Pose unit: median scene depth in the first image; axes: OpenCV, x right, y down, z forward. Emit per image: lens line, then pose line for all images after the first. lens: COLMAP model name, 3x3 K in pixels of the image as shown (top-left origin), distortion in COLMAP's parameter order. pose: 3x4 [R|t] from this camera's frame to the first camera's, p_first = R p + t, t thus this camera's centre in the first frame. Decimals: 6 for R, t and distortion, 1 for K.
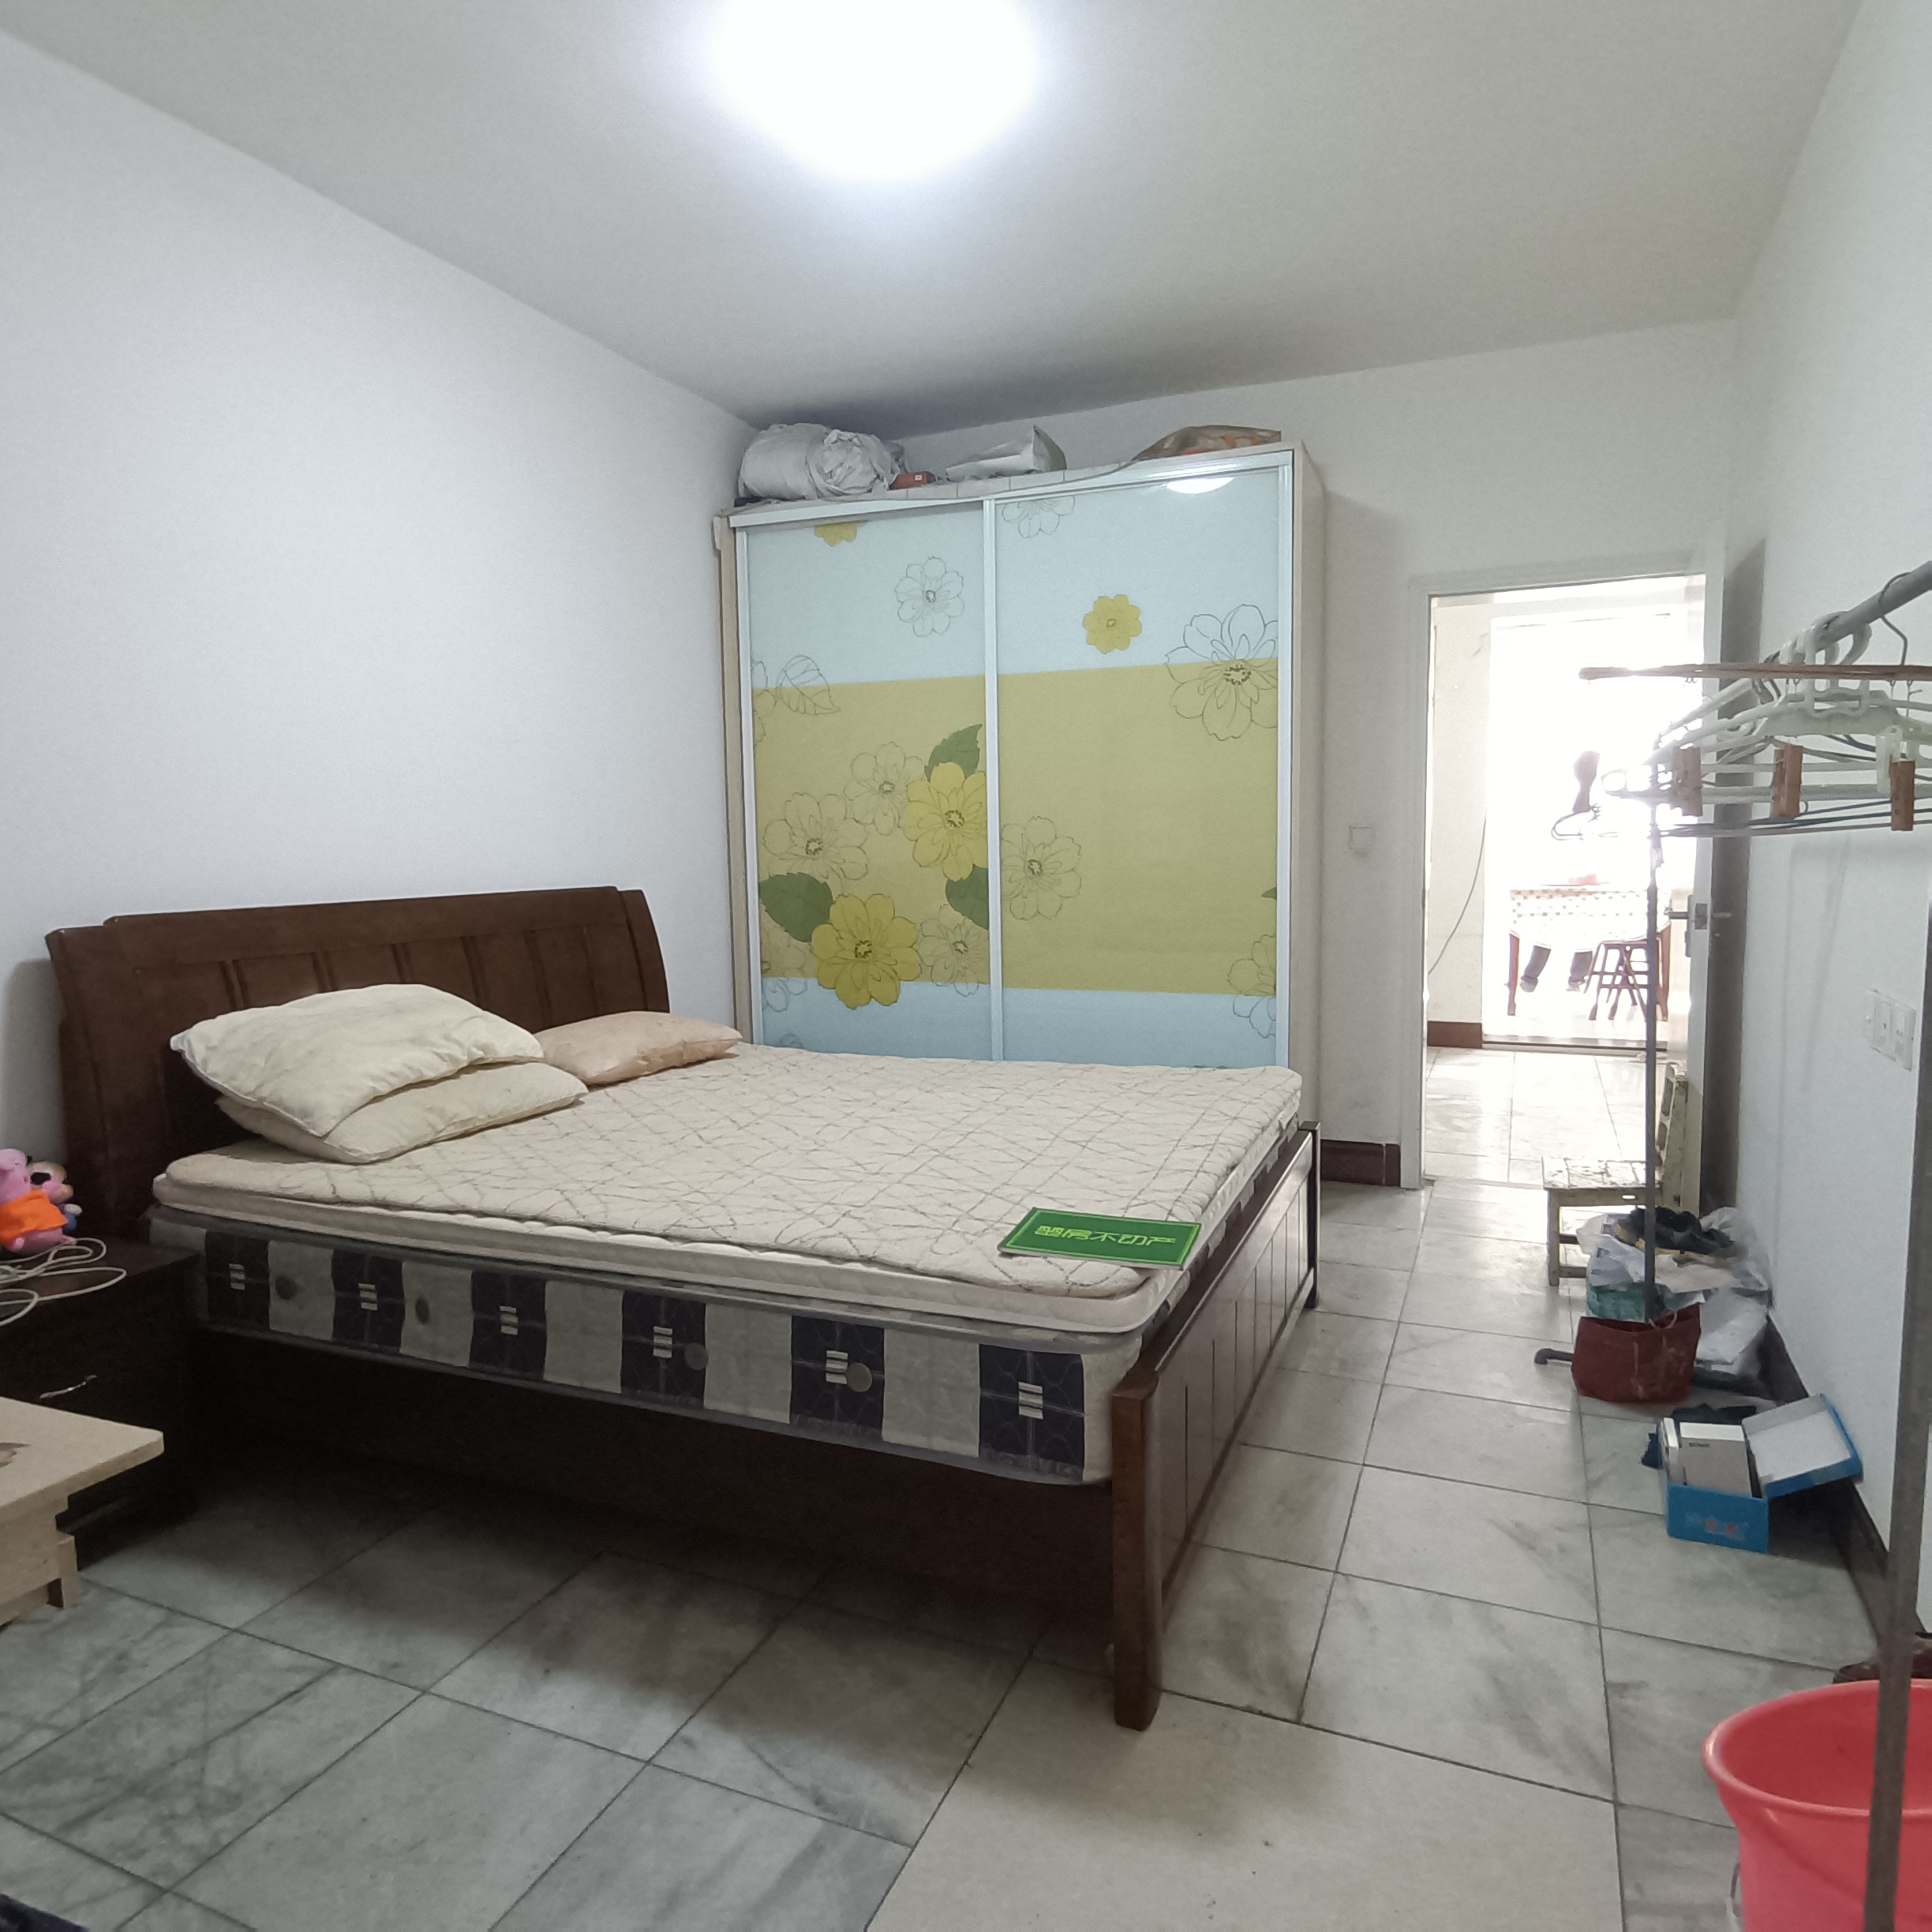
lens RADIAL K [[1281.4, 0, 974.8], [0, 1281.4, 967.8], [0, 0, 1]] dist [0.038797, -0.032153]
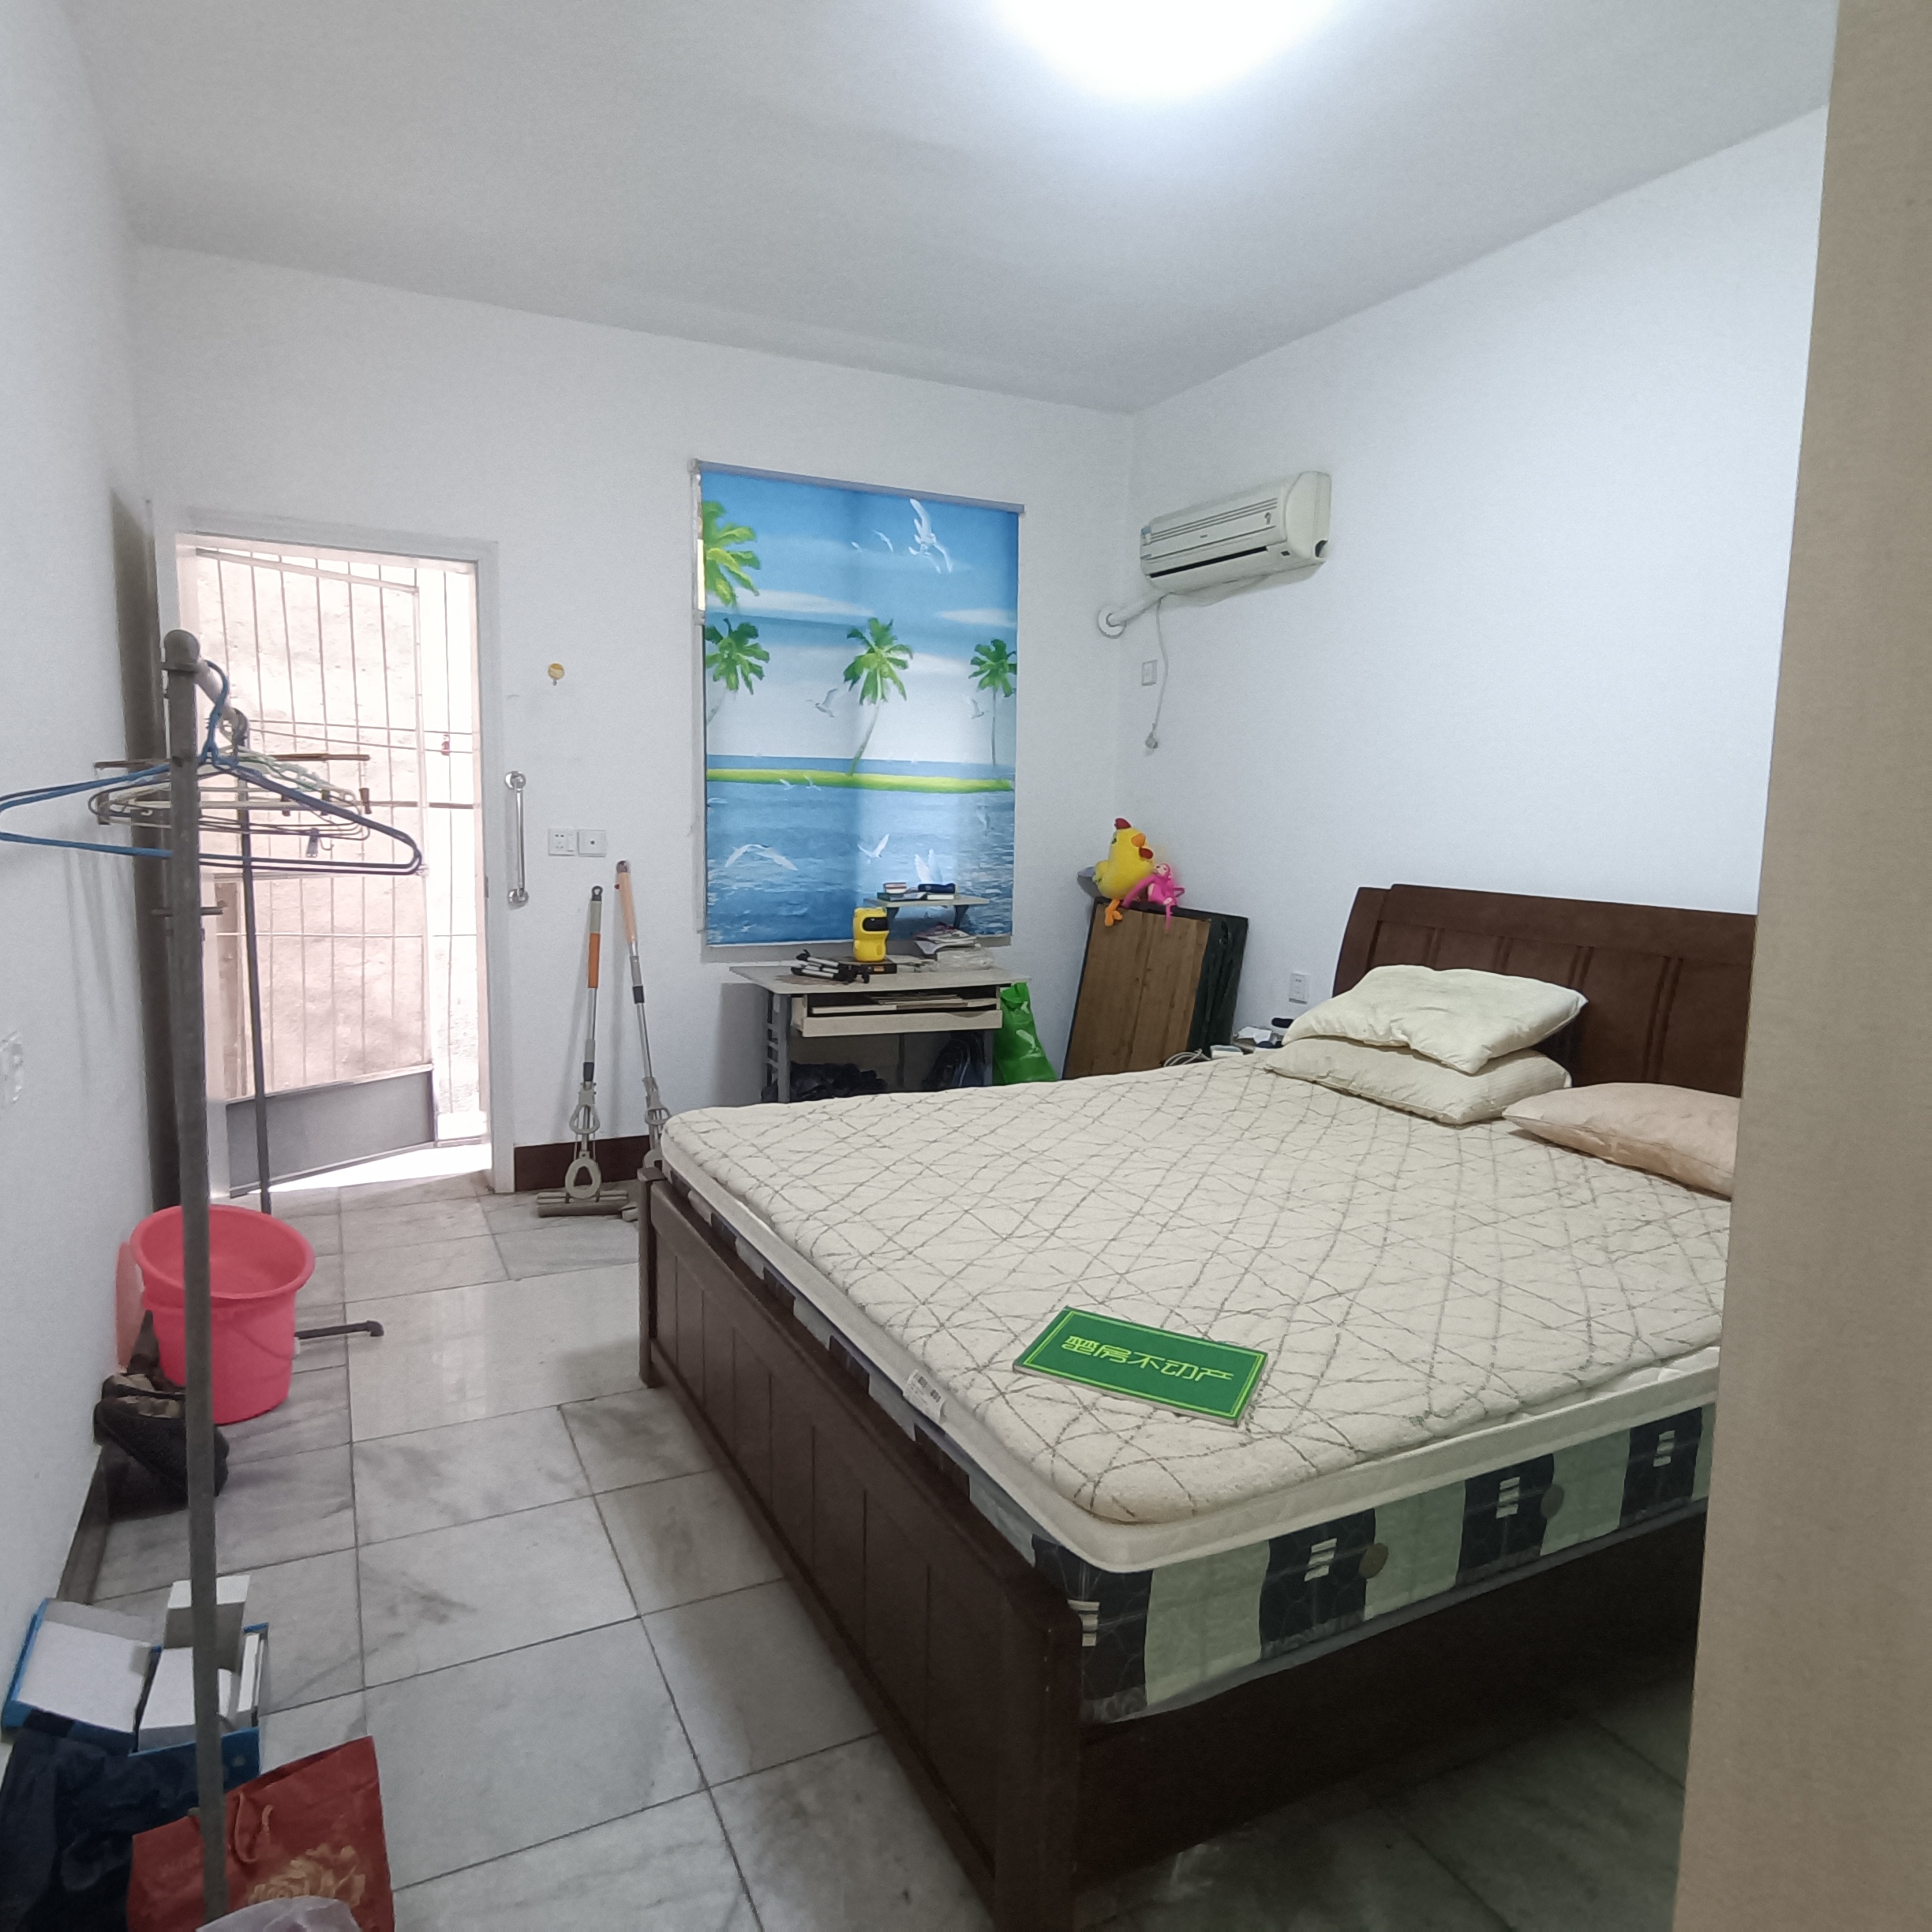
lens RADIAL K [[1281.4, 0, 974.8], [0, 1281.4, 967.8], [0, 0, 1]] dist [0.038797, -0.032153]
pose [[-0.643213, 0.093856, -0.759913, 0.773936], [-0.089928, 0.976330, 0.196703, -0.200160], [0.760388, 0.194859, -0.619548, 1.644503]]
